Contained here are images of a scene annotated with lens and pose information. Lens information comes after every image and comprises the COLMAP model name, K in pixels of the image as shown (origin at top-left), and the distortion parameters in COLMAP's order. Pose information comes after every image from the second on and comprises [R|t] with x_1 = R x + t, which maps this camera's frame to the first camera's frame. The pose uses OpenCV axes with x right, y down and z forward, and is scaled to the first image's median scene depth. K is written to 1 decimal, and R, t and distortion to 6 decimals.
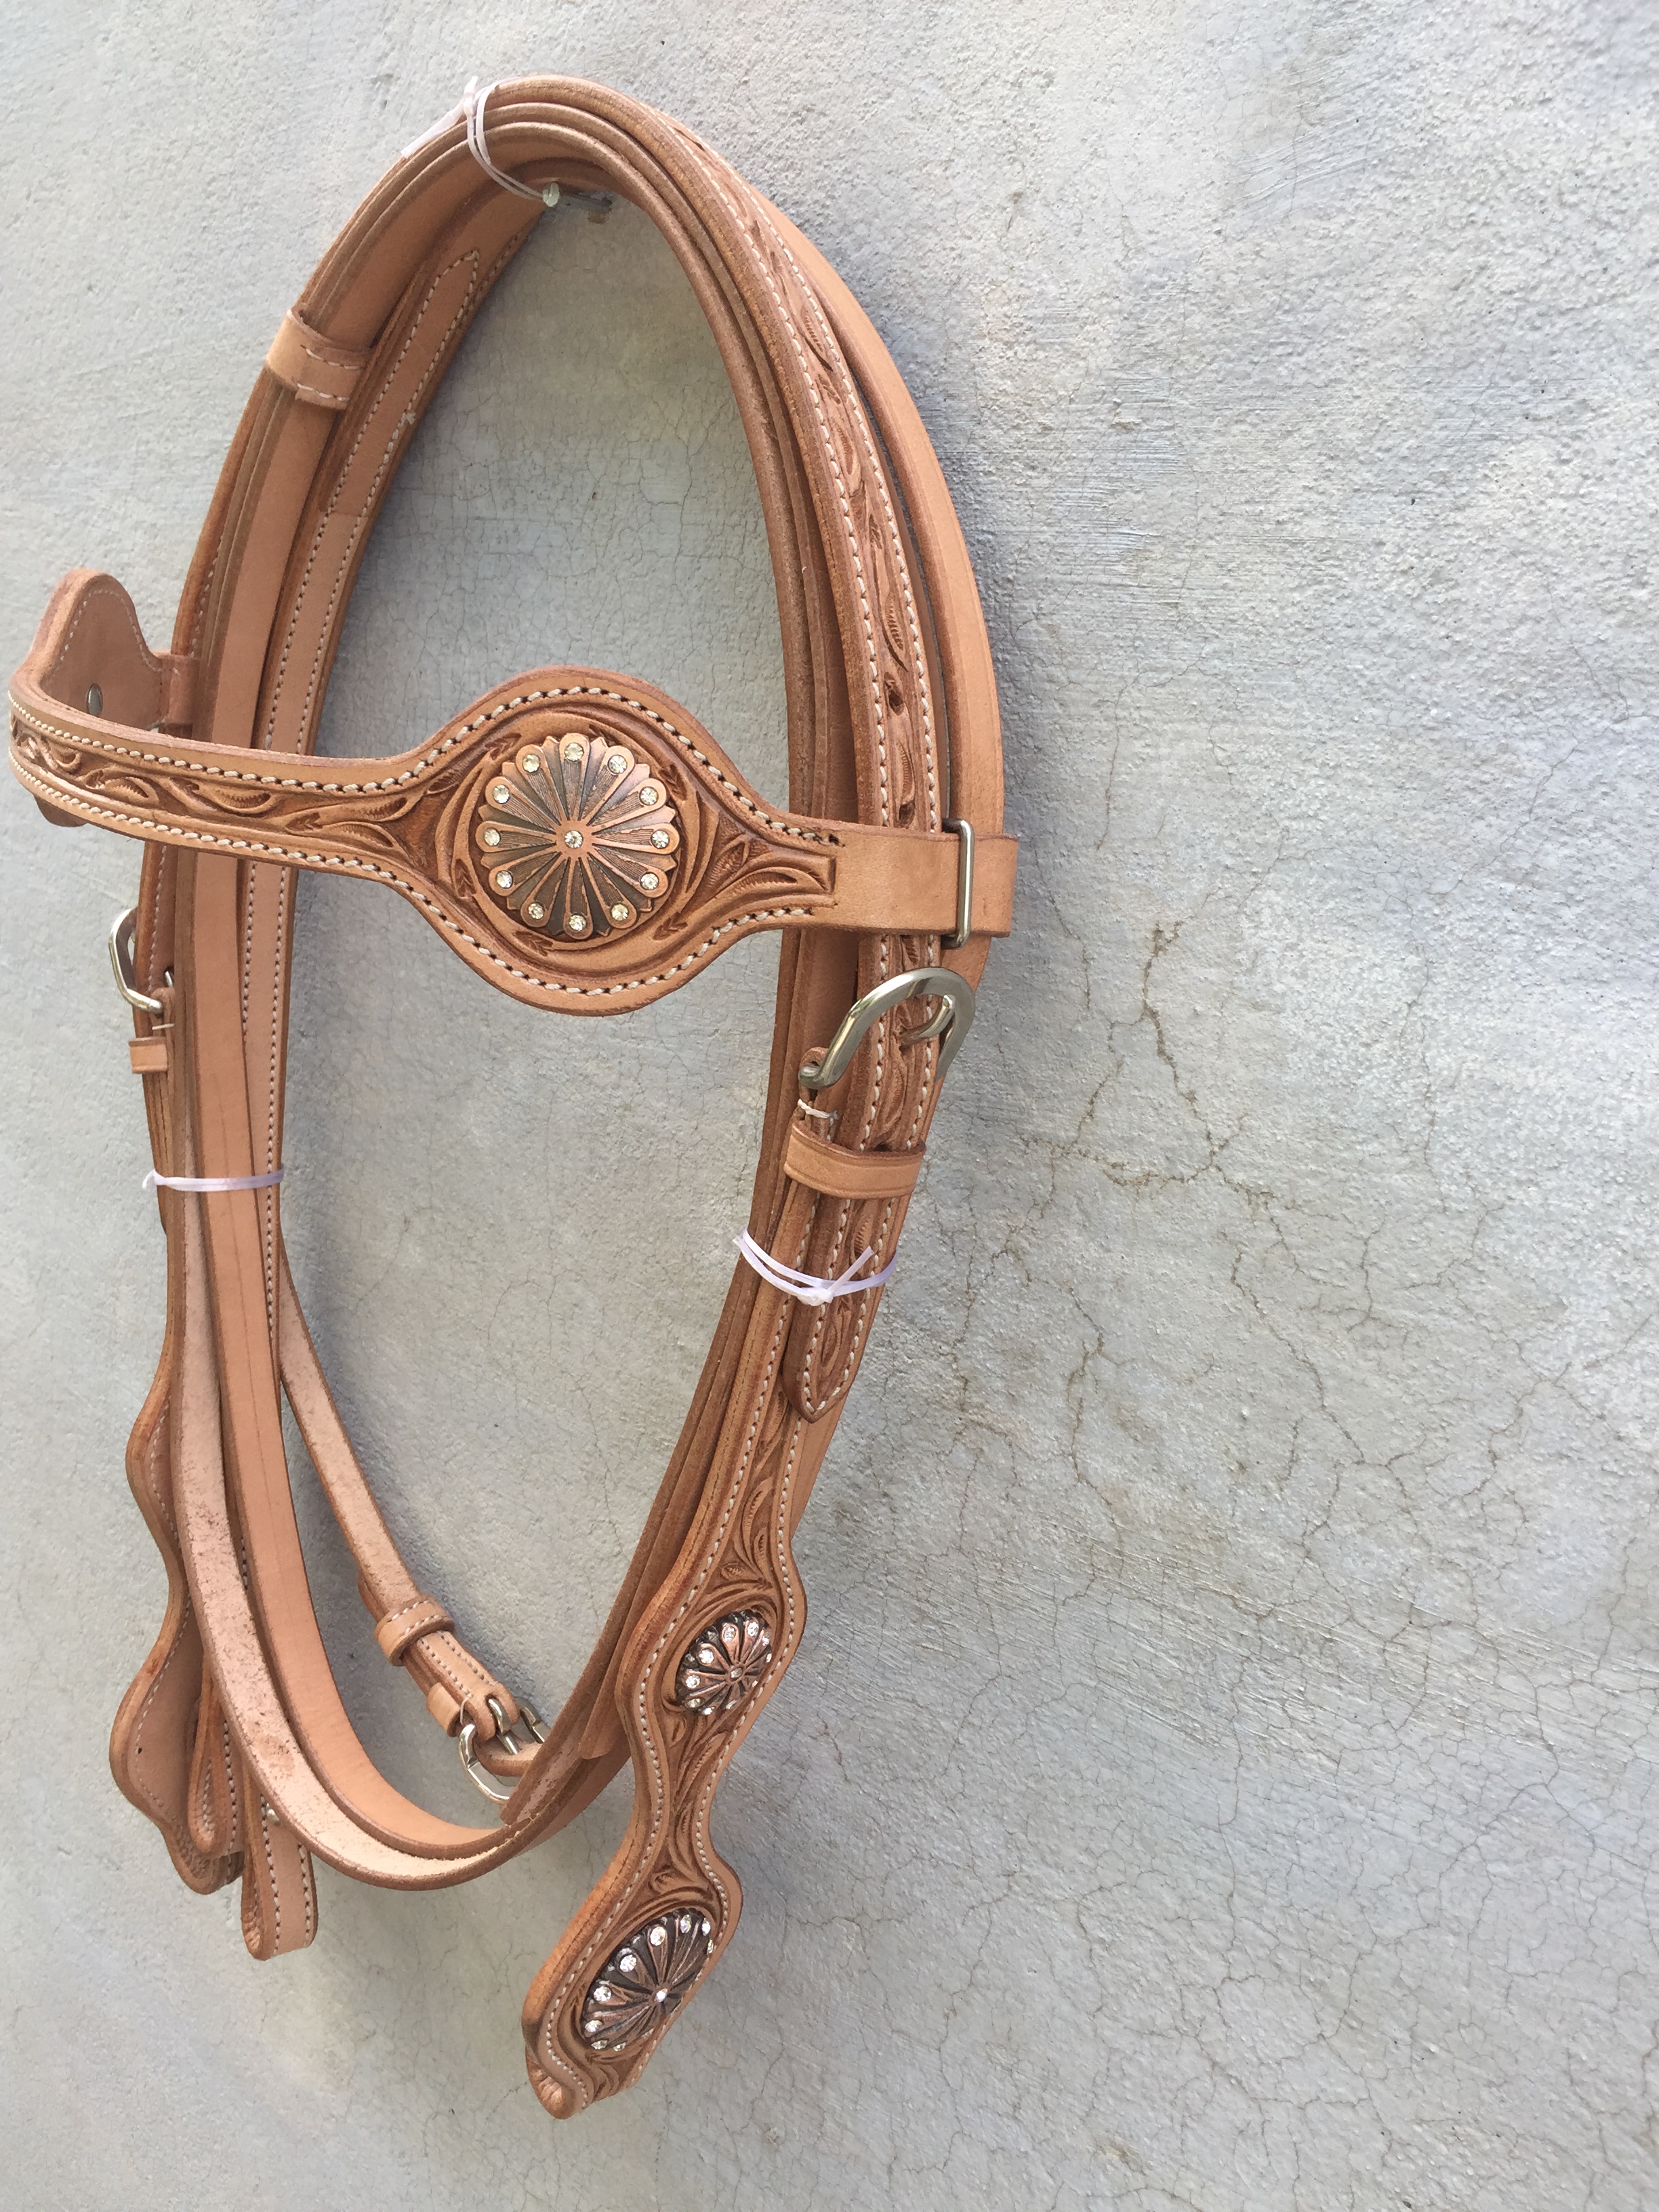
lens RADIAL K [[1925.7, 0, 837.0], [0, 1925.7, 1112.3], [0, 0, 1]] dist [0.087536, -0.152521]
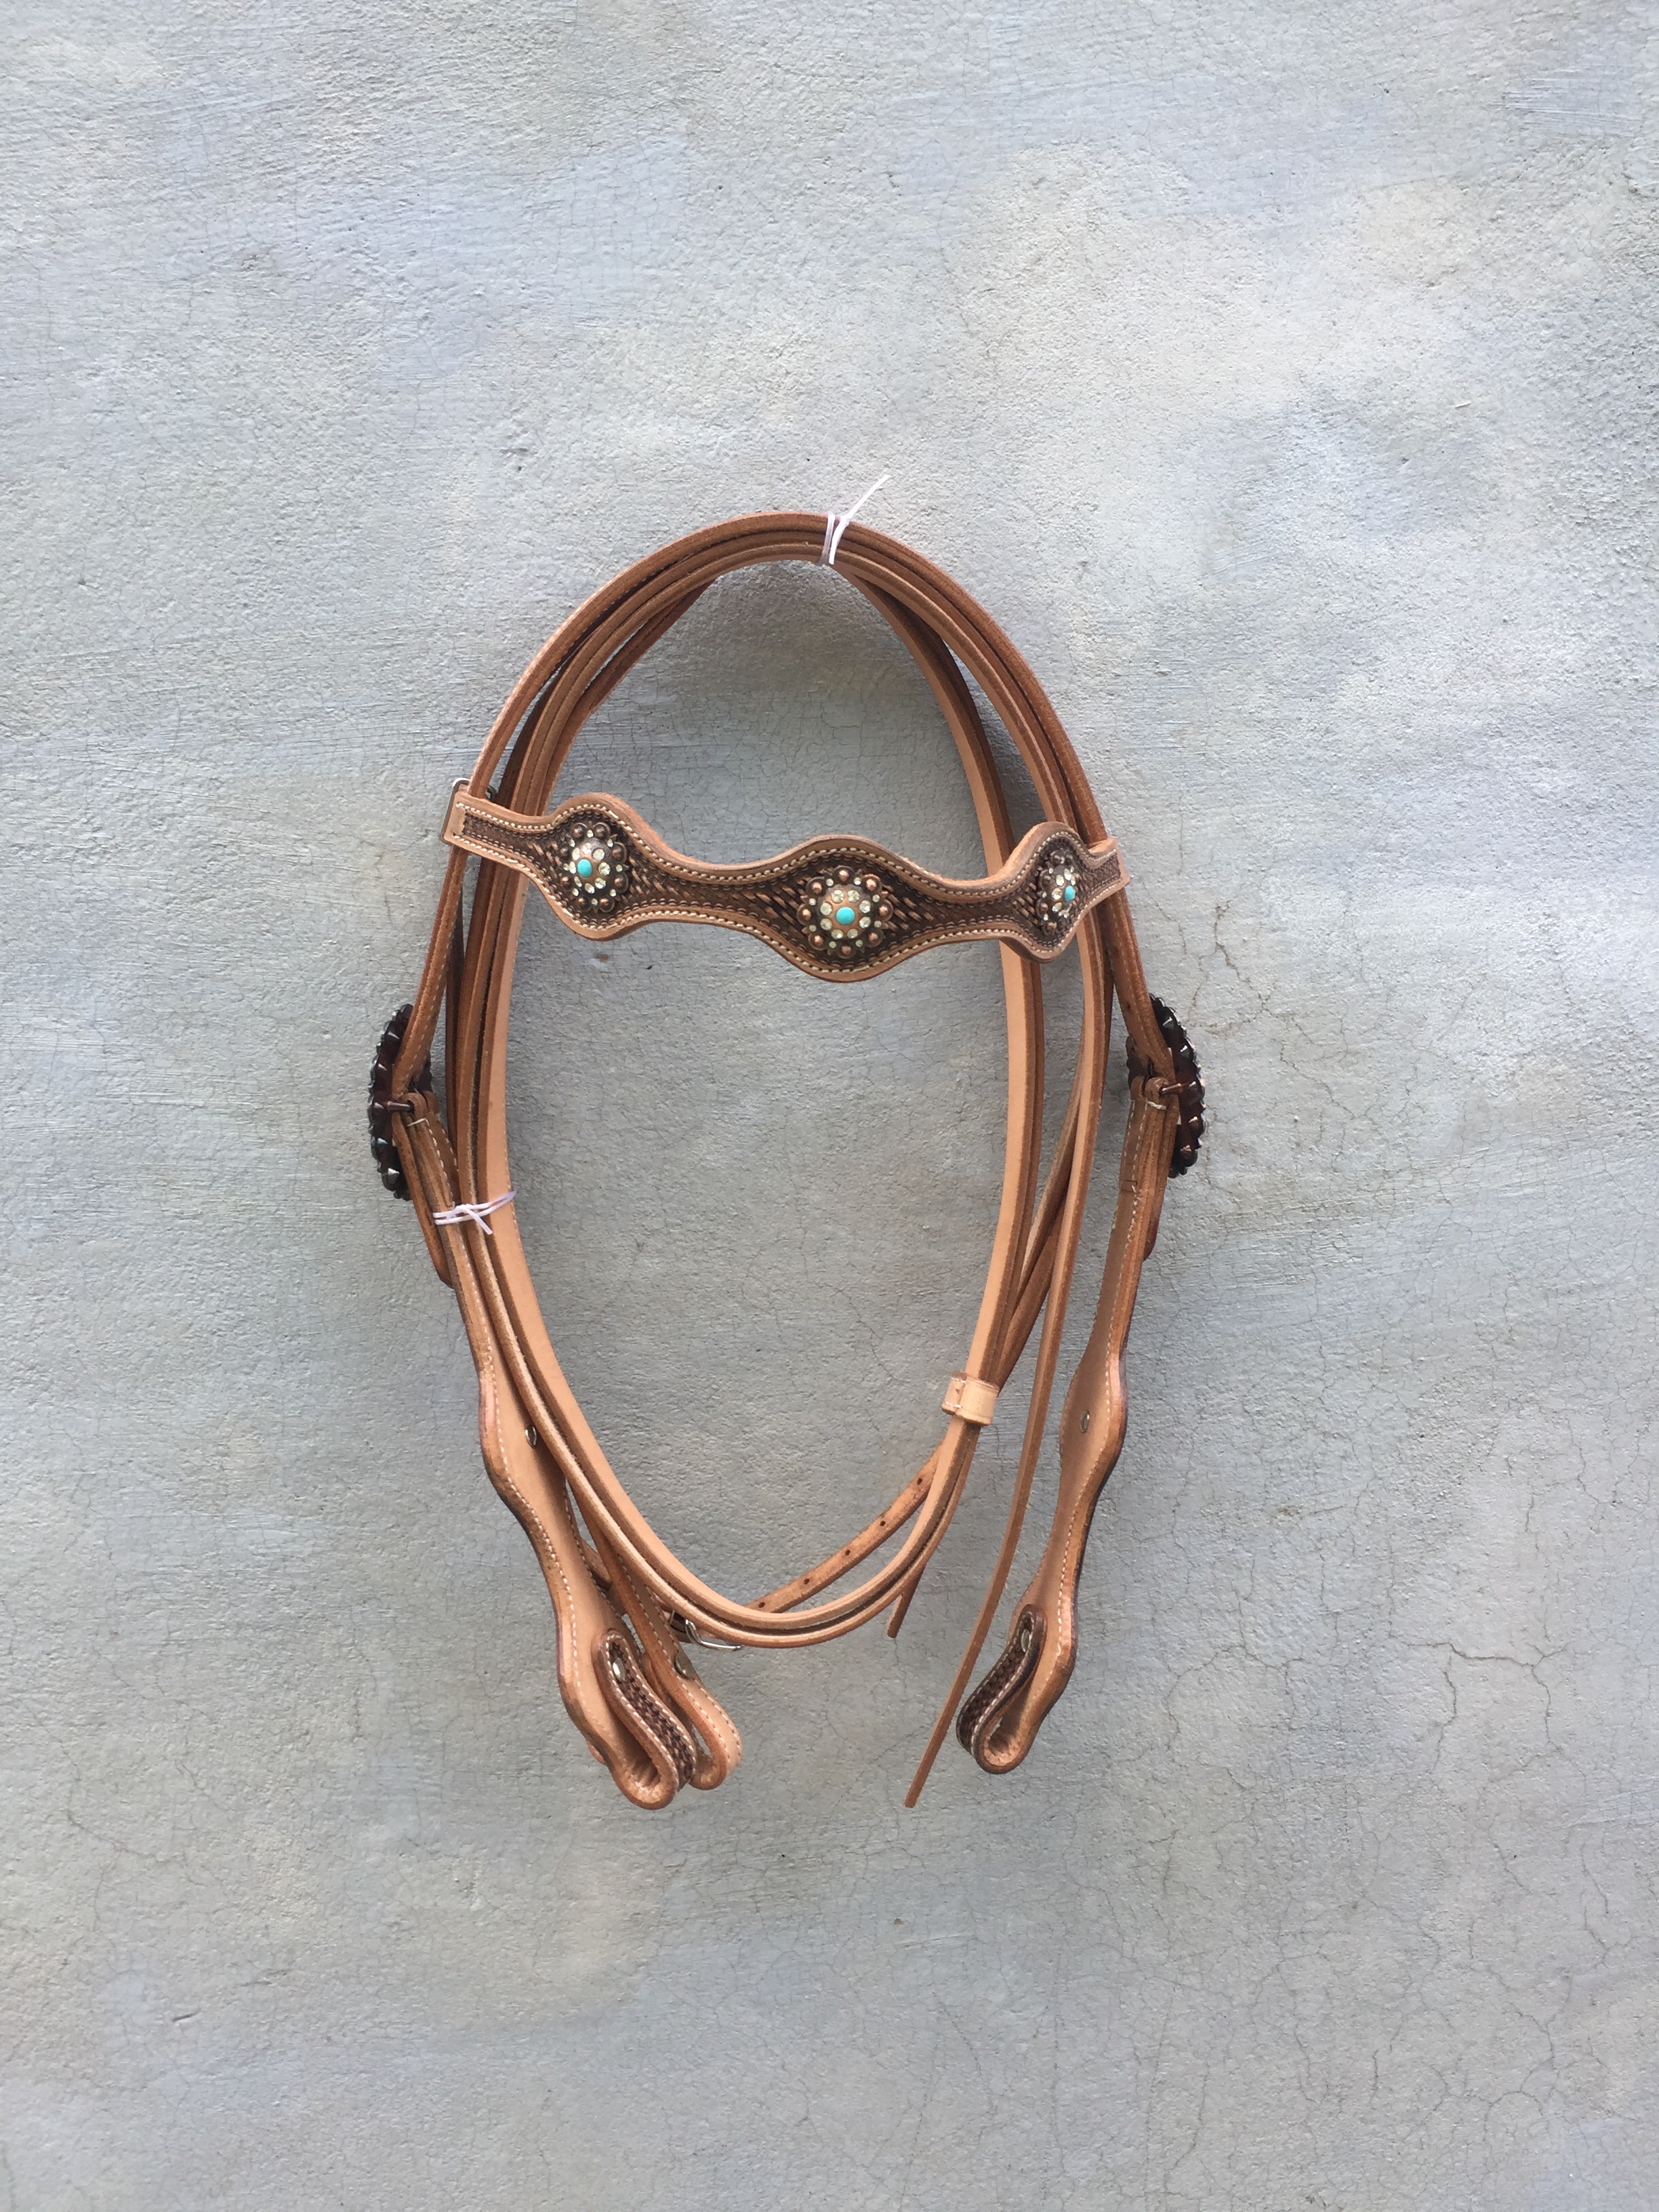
lens RADIAL K [[1925.7, 0, 830.5], [0, 1925.7, 1118.2], [0, 0, 1]] dist [0.087536, -0.152521]
pose [[0.631667, -0.246222, 0.735100, -1.467762], [0.270591, 0.958611, 0.088571, -0.151291], [-0.726483, 0.142964, 0.672148, -0.055008]]
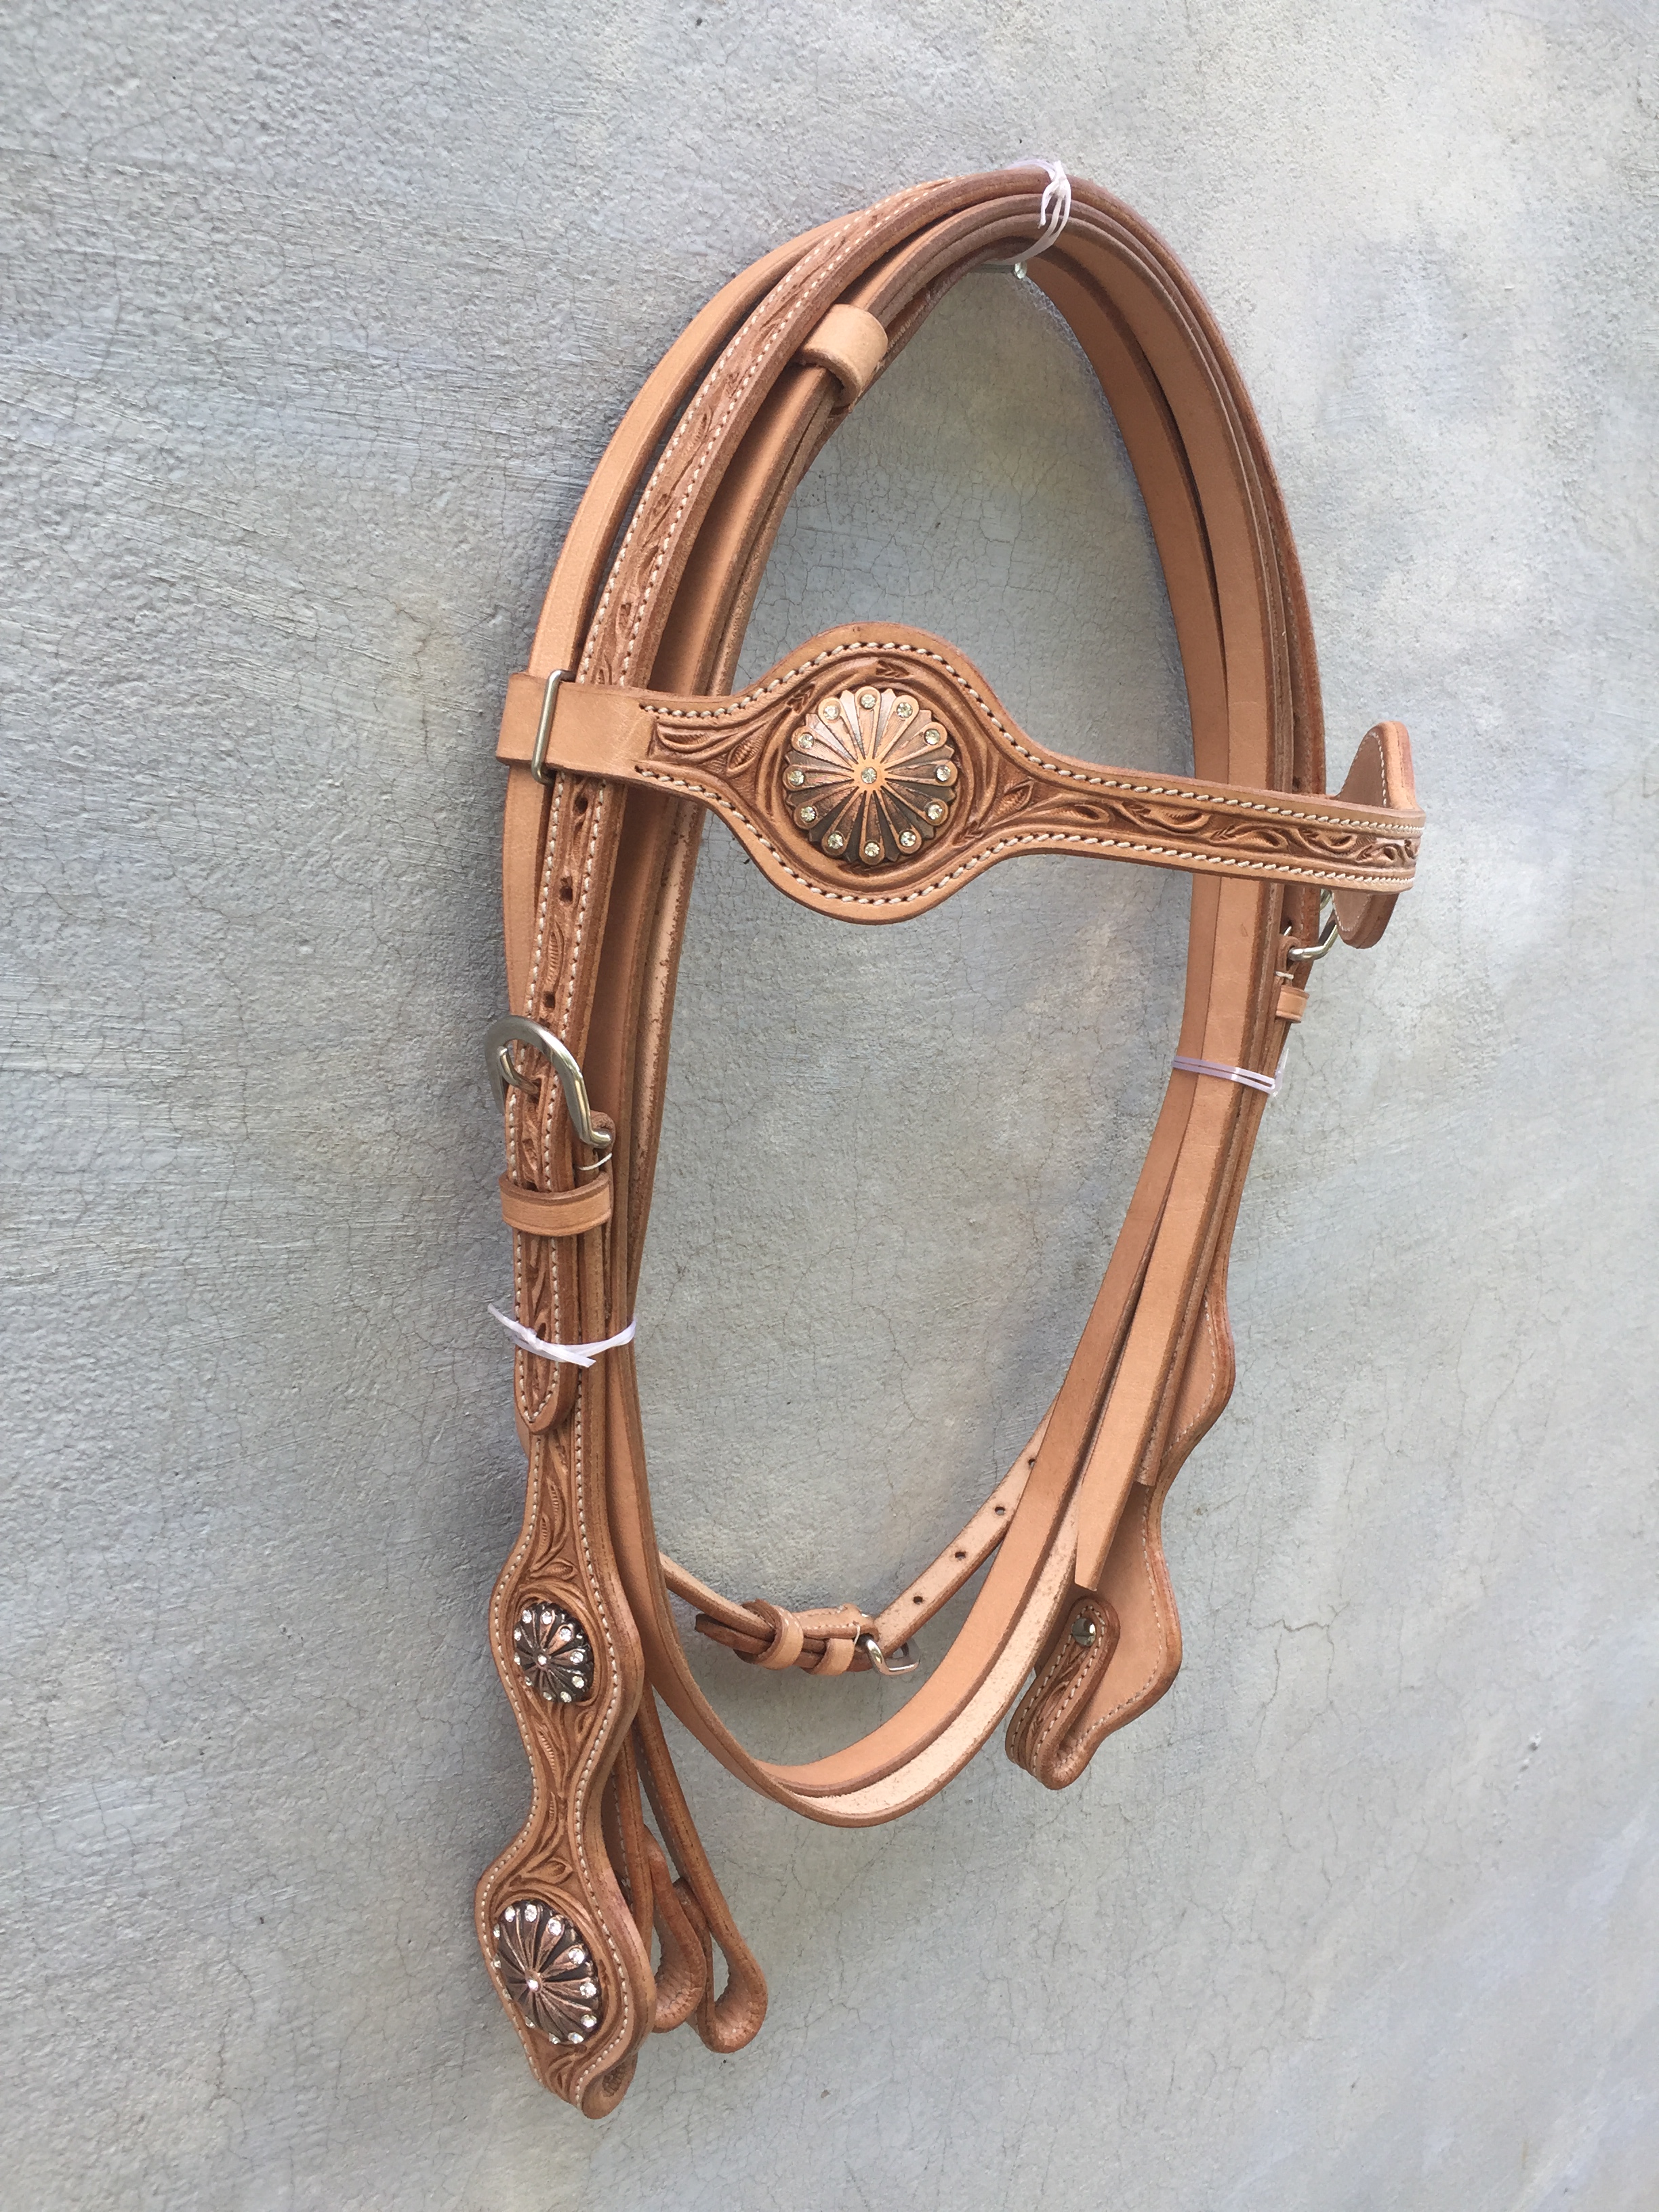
lens RADIAL K [[1925.7, 0, 861.9], [0, 1925.7, 1120.2], [0, 0, 1]] dist [0.087536, -0.152521]
pose [[0.069479, -0.312376, 0.947414, -1.399100], [0.129697, 0.944477, 0.301896, -0.367247], [-0.989117, 0.101901, 0.106136, 1.047392]]
